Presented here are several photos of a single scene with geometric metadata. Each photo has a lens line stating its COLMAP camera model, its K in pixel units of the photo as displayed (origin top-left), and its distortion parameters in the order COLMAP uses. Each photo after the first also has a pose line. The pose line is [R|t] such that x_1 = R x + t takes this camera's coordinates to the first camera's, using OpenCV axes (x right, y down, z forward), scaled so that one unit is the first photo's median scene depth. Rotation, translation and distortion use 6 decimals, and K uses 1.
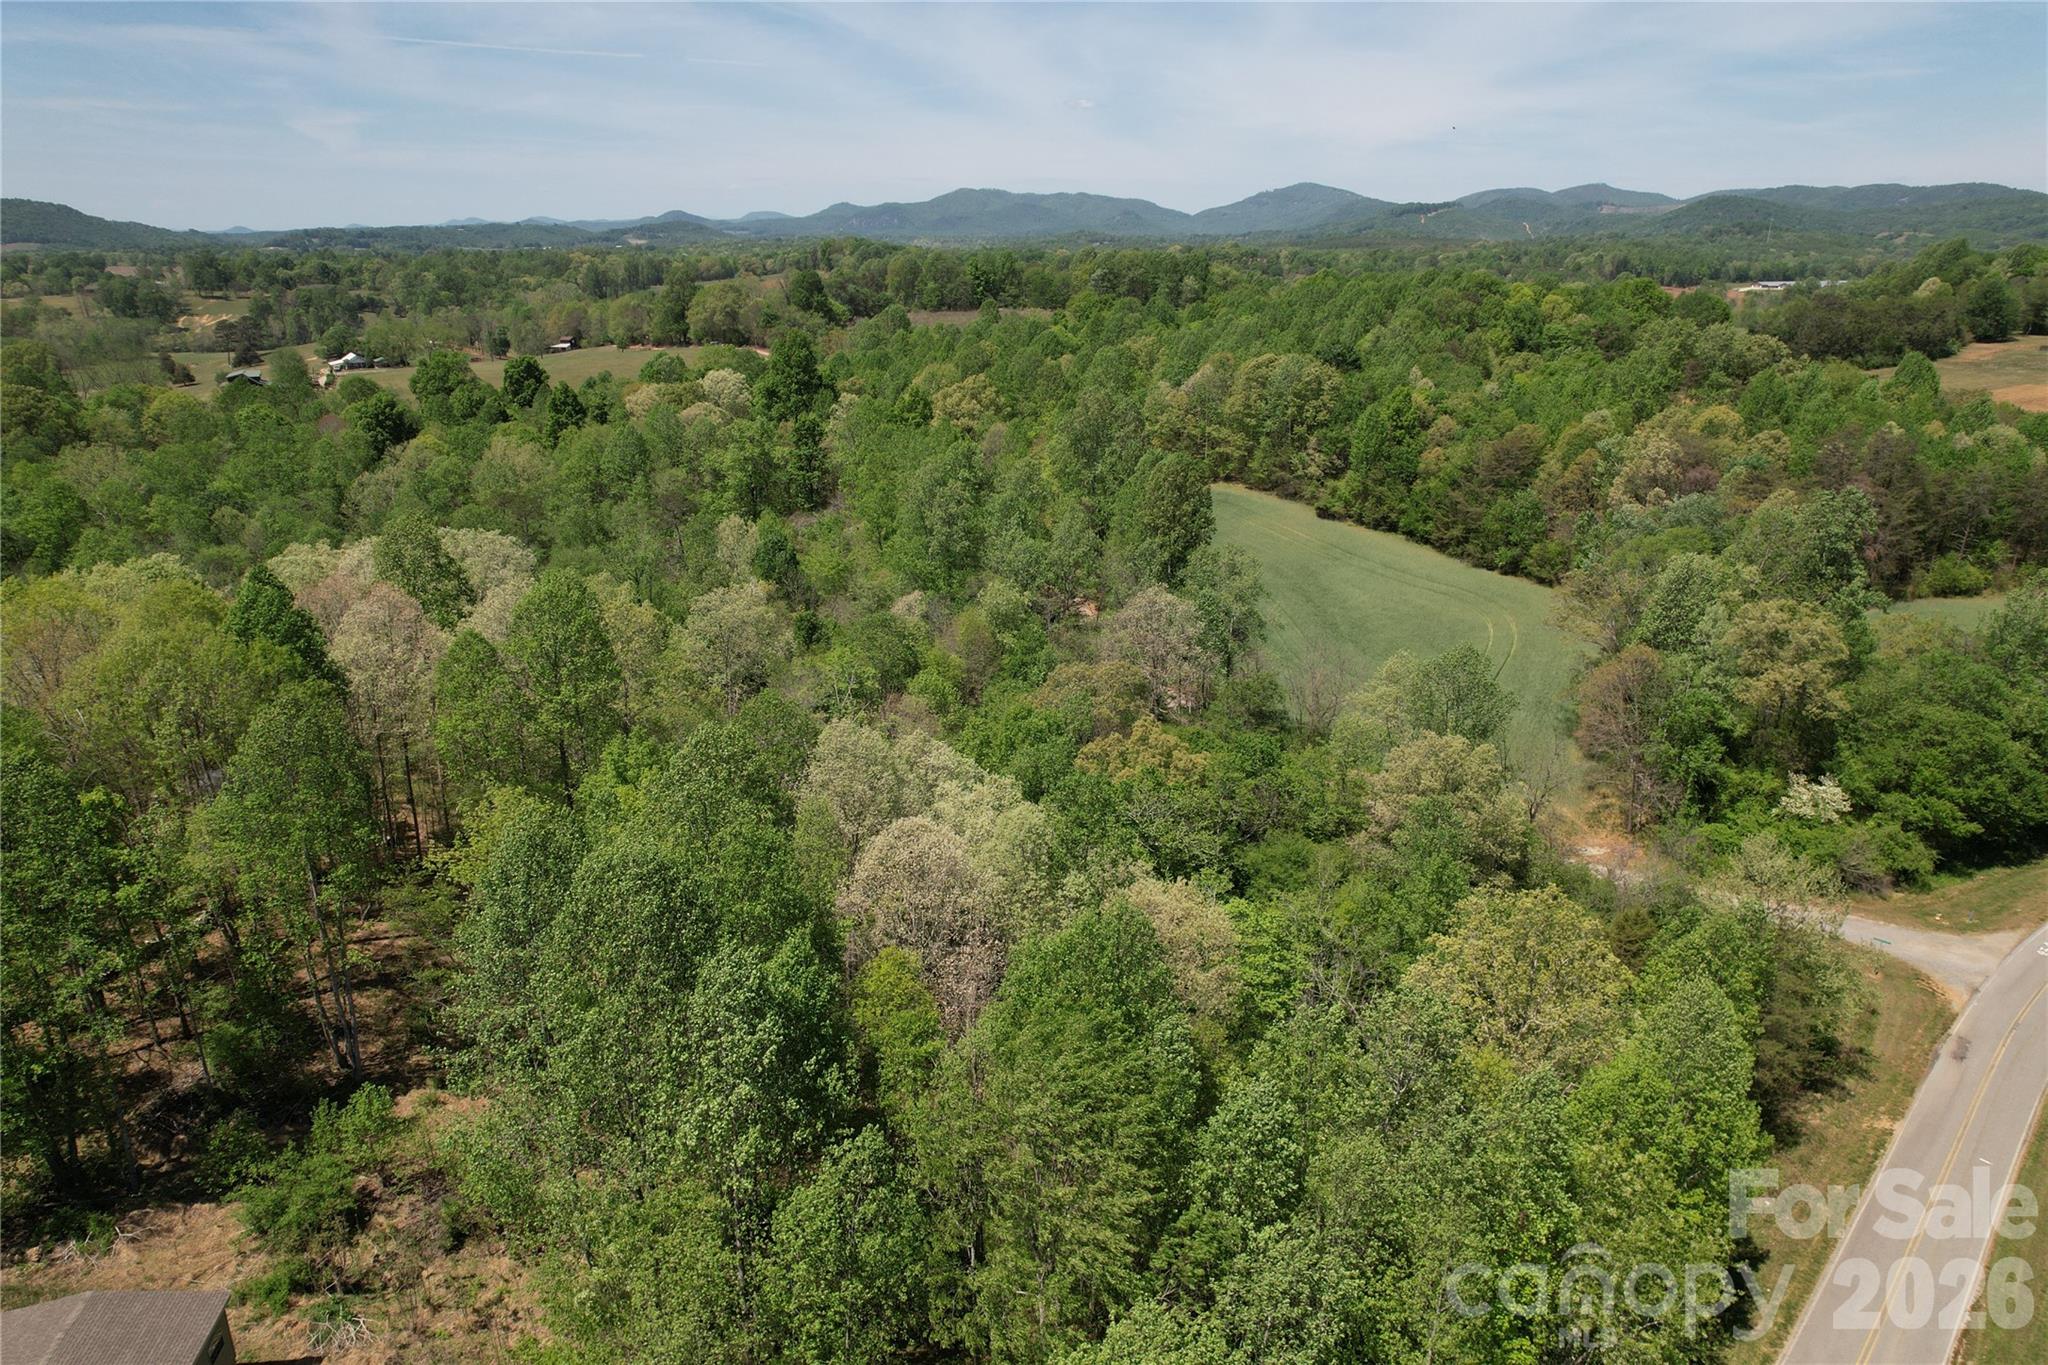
lens RADIAL K [[1321.9, 0, 1026.3], [0, 1321.9, 687.2], [0, 0, 1]] dist [-0.044786, 0.019247]
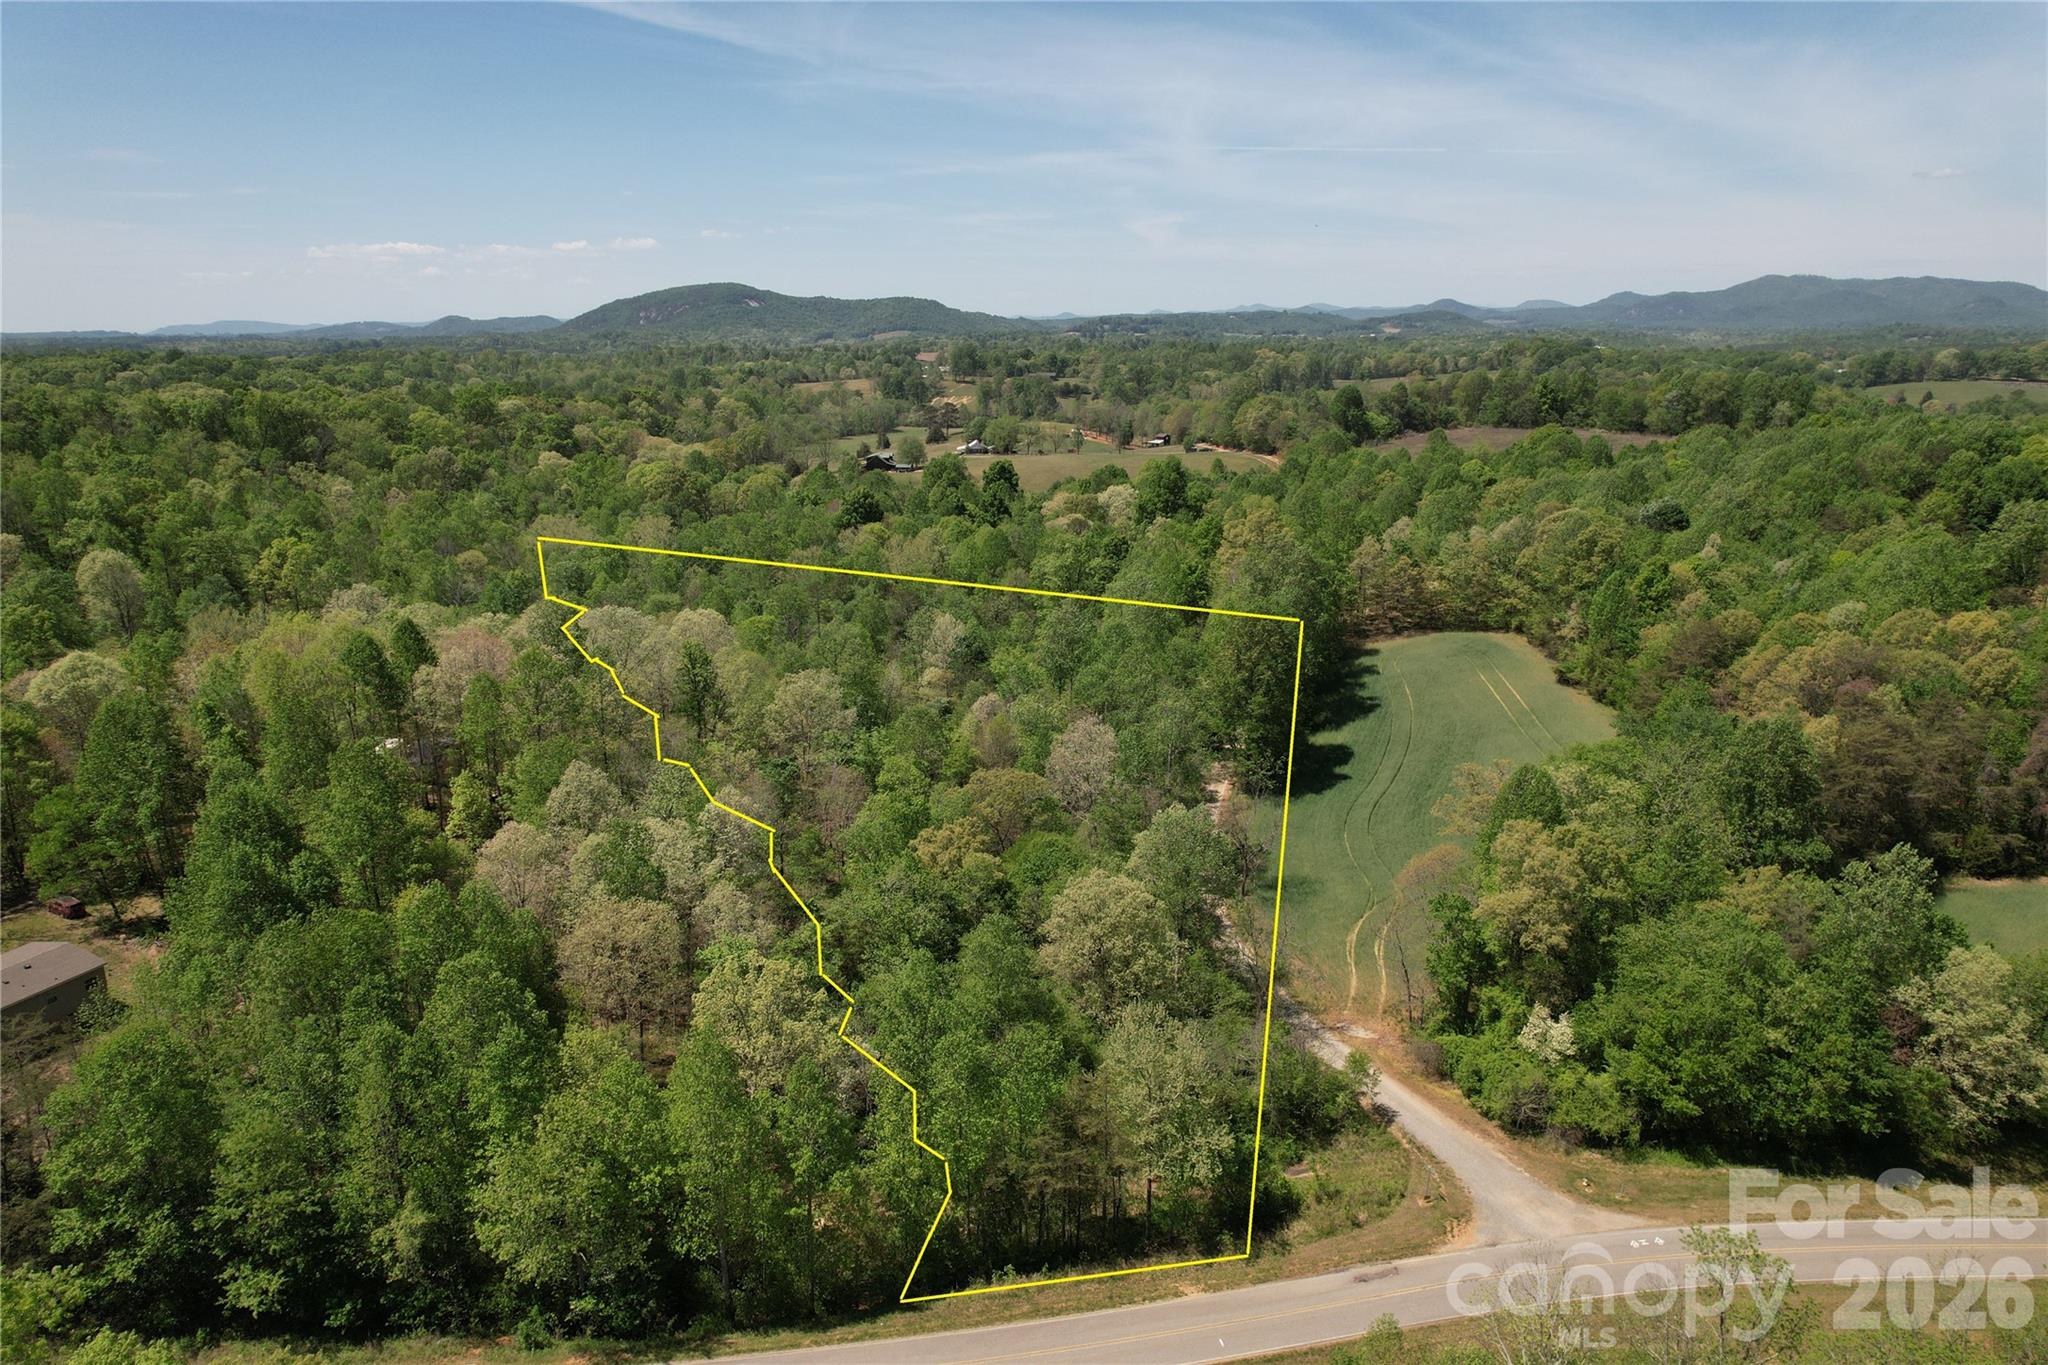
lens RADIAL K [[1321.9, 0, 1025.1], [0, 1321.9, 680.9], [0, 0, 1]] dist [-0.044786, 0.019247]
pose [[0.847832, 0.136131, -0.512493, 0.161396], [-0.168554, 0.985545, -0.017059, -0.019522], [0.502762, 0.100846, 0.858522, -0.010072]]
